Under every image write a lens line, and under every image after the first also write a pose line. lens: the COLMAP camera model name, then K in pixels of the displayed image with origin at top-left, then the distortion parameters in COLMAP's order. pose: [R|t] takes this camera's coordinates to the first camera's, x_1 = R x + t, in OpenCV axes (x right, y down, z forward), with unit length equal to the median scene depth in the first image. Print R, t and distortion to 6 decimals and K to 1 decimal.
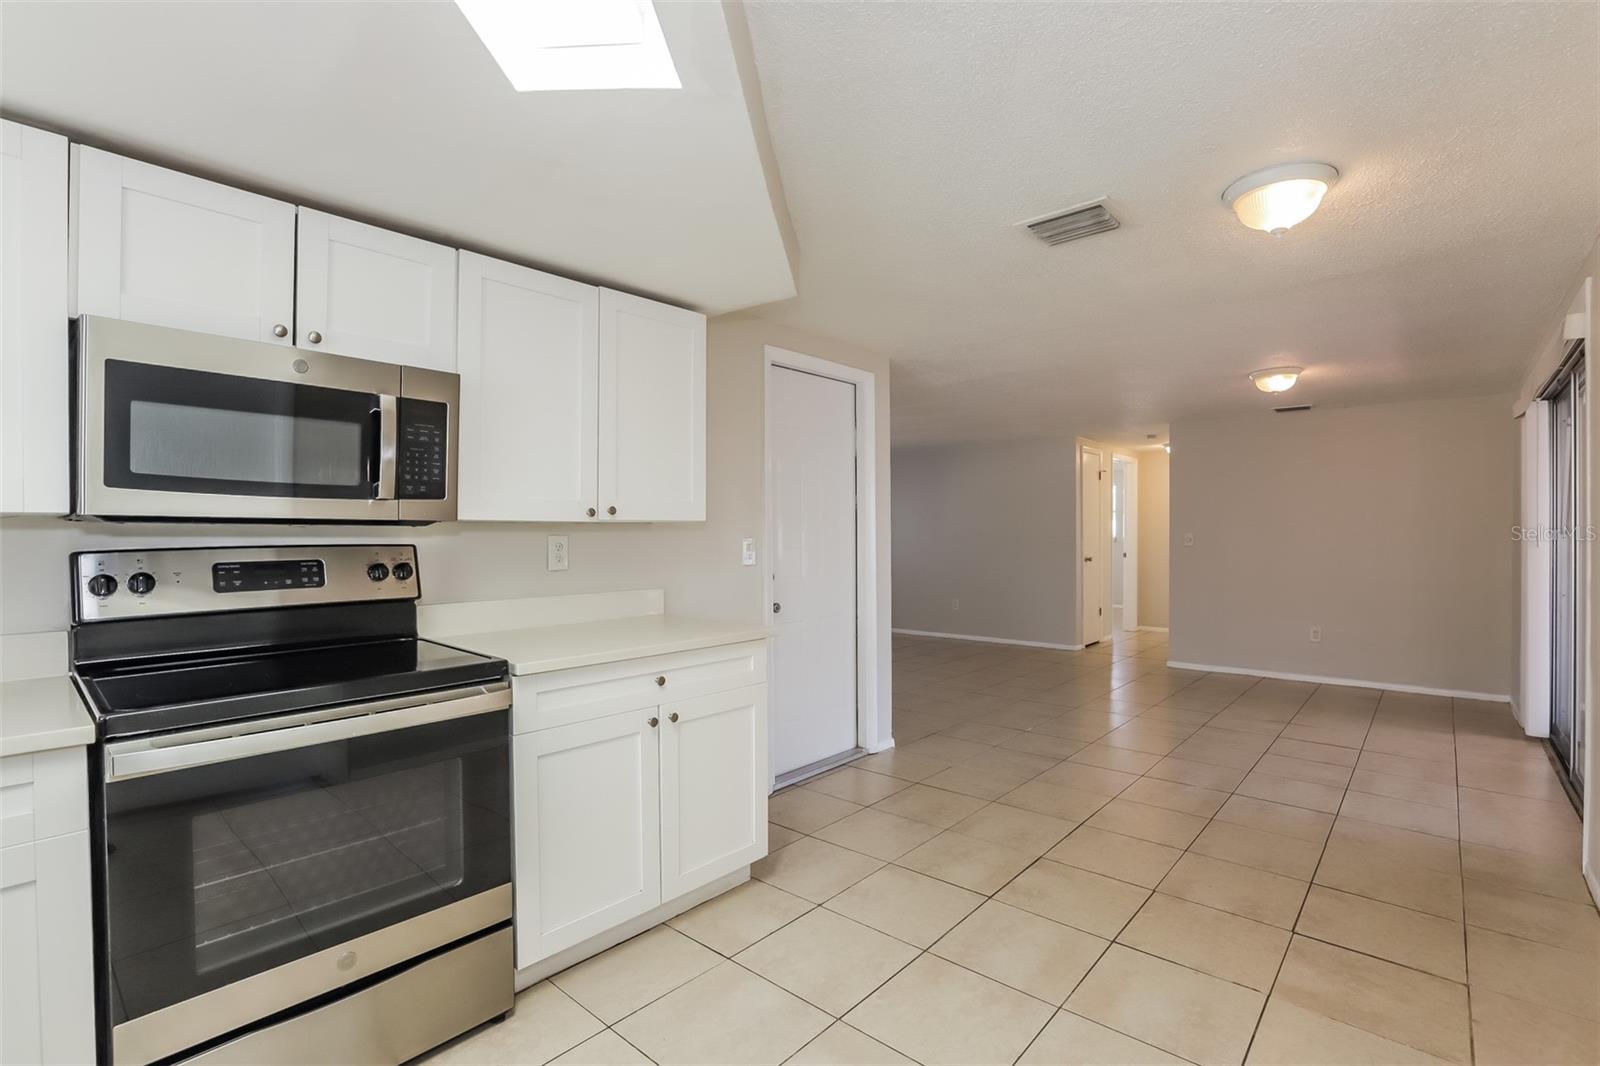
lens RADIAL K [[743.9, 0, 805.4], [0, 743.9, 531.0], [0, 0, 1]] dist [-0.022198, 0.001853]
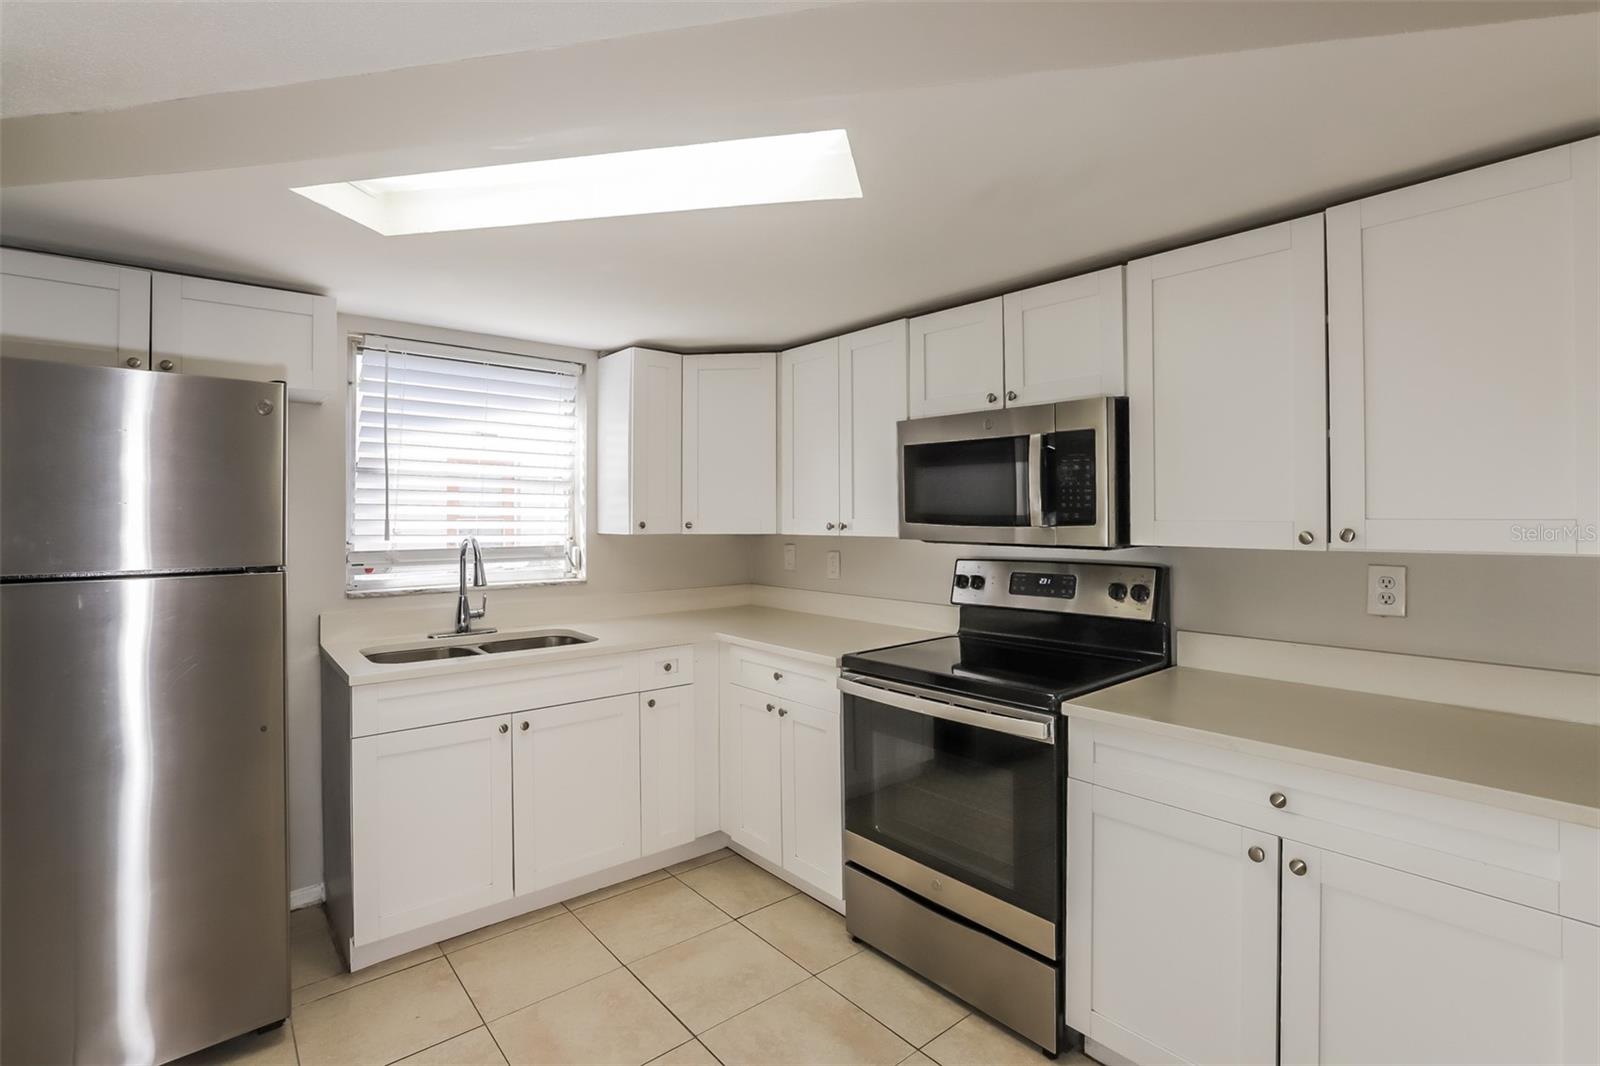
lens RADIAL K [[743.9, 0, 774.2], [0, 743.9, 511.6], [0, 0, 1]] dist [-0.022198, 0.001853]
pose [[-0.156391, -0.004279, -0.987686, 0.578491], [0.005695, 0.999970, -0.005234, -0.059061], [0.987679, -0.006444, -0.156362, 0.735286]]
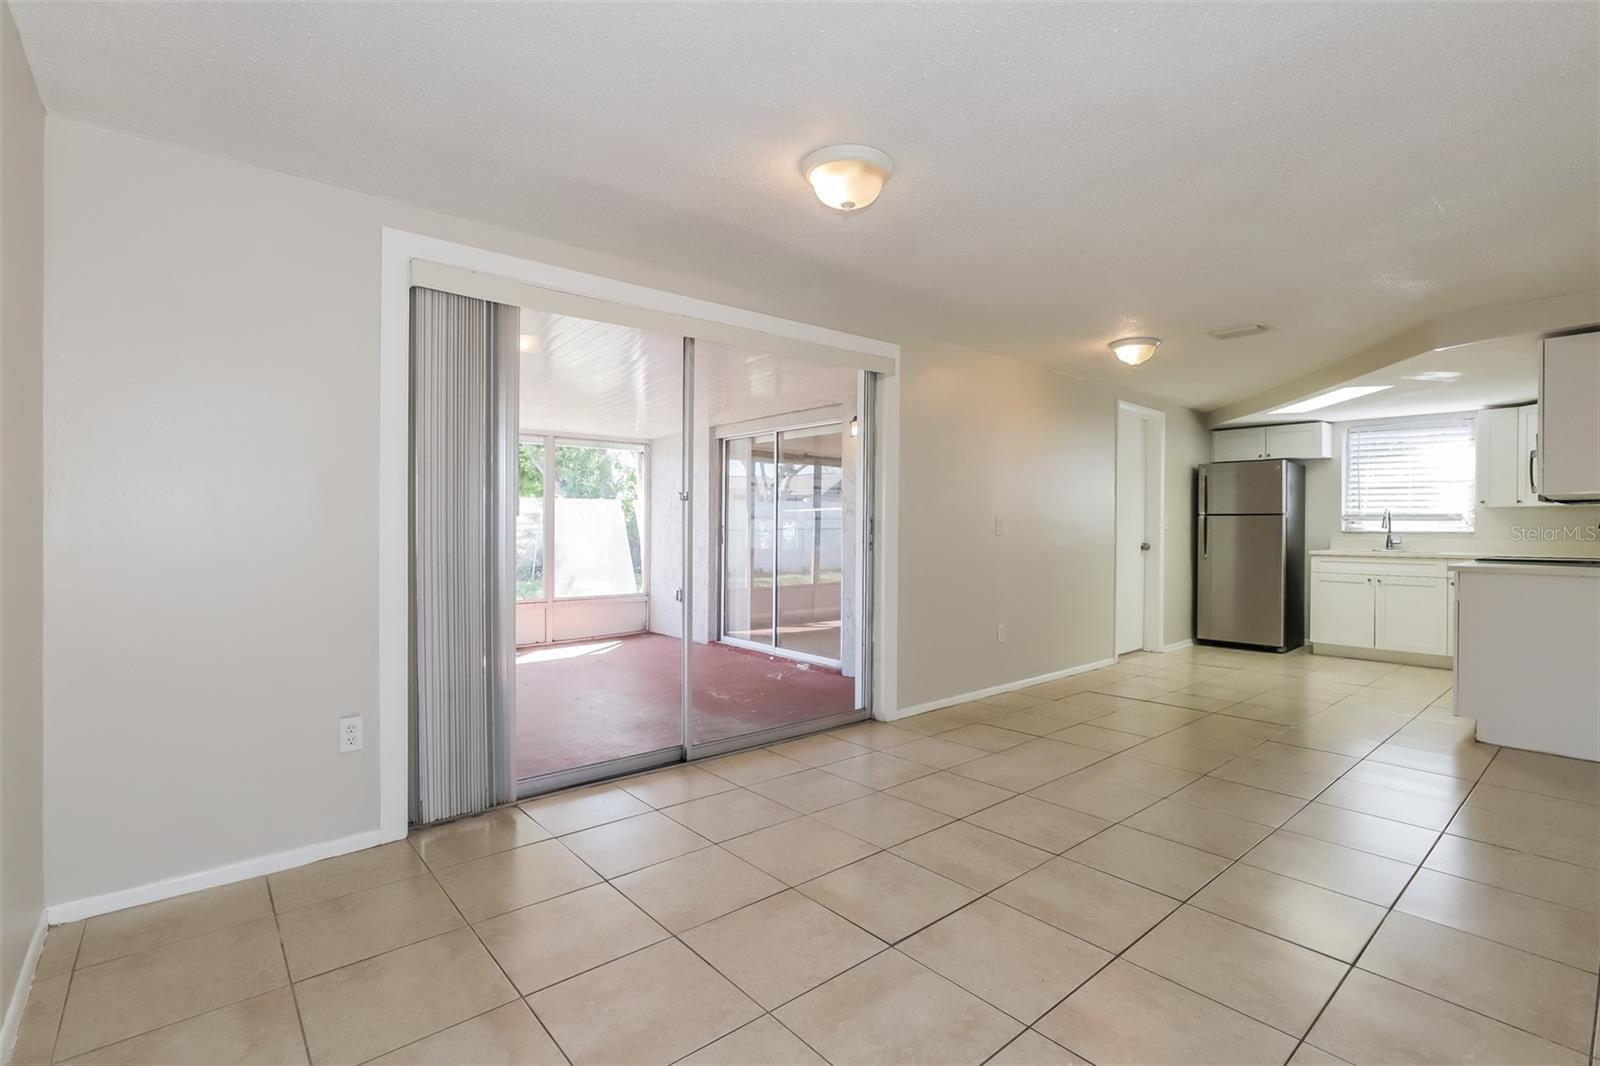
lens RADIAL K [[743.9, 0, 795.7], [0, 743.9, 535.2], [0, 0, 1]] dist [-0.022198, 0.001853]
pose [[-0.992361, 0.000156, 0.123364, 1.464820], [0.001188, 0.999965, 0.008292, 0.066162], [-0.123359, 0.008375, -0.992327, 3.450186]]
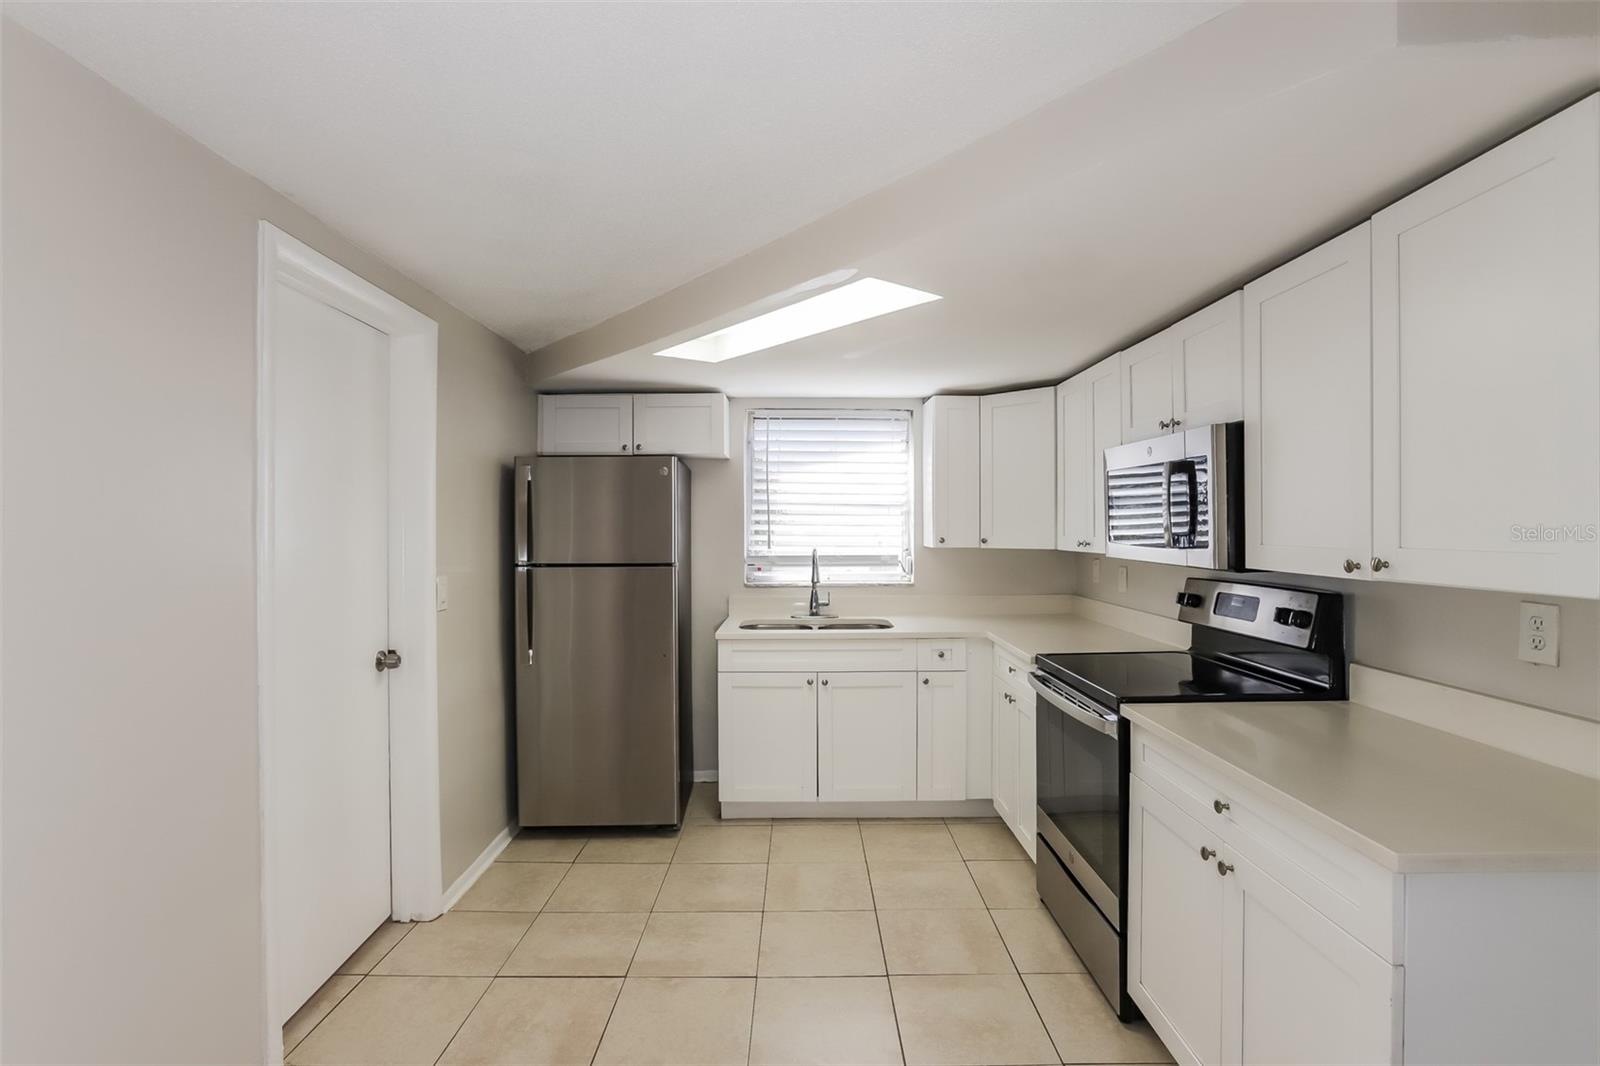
lens RADIAL K [[760.8, 0, 800.1], [0, 760.8, 532.9], [0, 0, 1]] dist [-0.018322, 0.001565]
pose [[-0.744710, 0.012068, -0.667279, 0.656408], [0.007496, 0.999925, 0.009718, -0.080224], [0.667346, 0.002236, -0.744744, 1.417140]]
